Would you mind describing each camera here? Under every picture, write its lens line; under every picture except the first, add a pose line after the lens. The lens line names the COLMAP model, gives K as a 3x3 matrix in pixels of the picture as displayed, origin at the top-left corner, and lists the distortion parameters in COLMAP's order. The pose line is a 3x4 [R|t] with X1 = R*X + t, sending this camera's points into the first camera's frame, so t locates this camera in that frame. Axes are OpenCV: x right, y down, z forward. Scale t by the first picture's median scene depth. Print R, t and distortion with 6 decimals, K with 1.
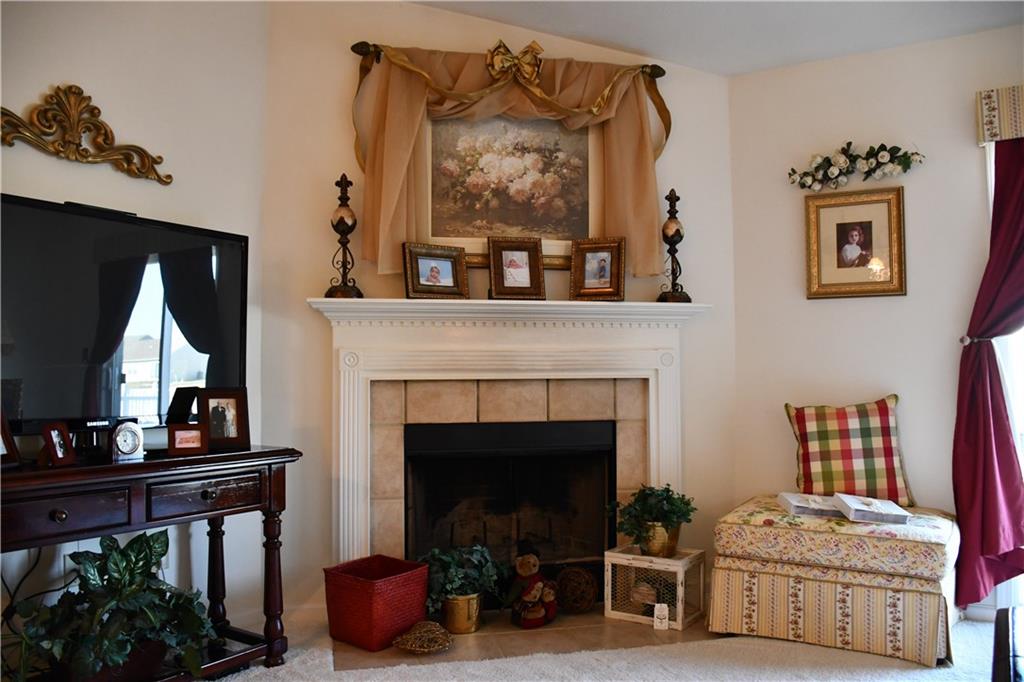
lens RADIAL K [[795.6, 0, 511.8], [0, 795.6, 346.0], [0, 0, 1]] dist [-0.156344, 0.100386]
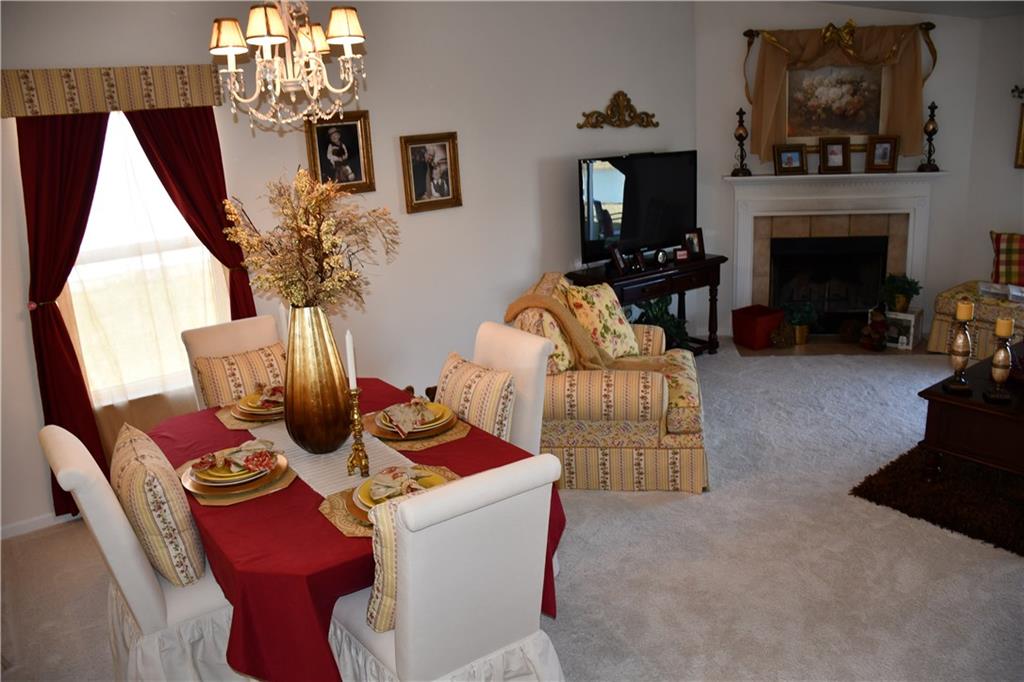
lens RADIAL K [[795.6, 0, 511.8], [0, 795.6, 346.0], [0, 0, 1]] dist [-0.156344, 0.100386]
pose [[0.934239, 0.053728, -0.352577, -0.040317], [0.061684, 0.949347, 0.308115, -0.272866], [0.351272, -0.309602, 0.883603, -0.963042]]
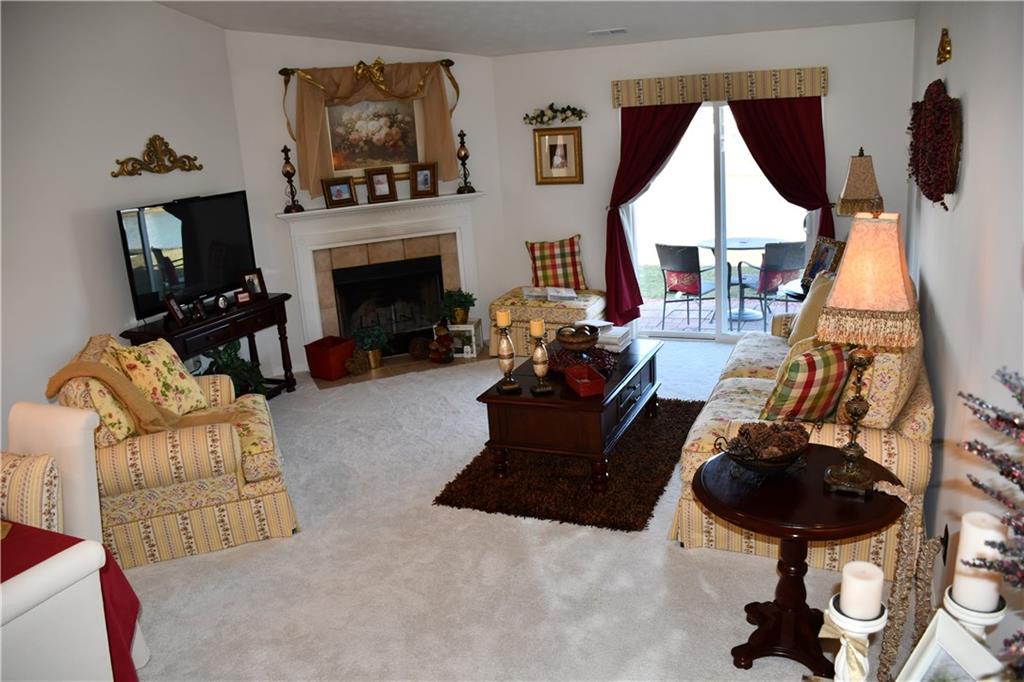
lens RADIAL K [[795.6, 0, 511.8], [0, 795.6, 346.0], [0, 0, 1]] dist [-0.156344, 0.100386]
pose [[0.984127, -0.105381, 0.142791, 0.003785], [0.058457, 0.952197, 0.299839, -0.277894], [-0.167563, -0.286732, 0.943243, -0.956323]]
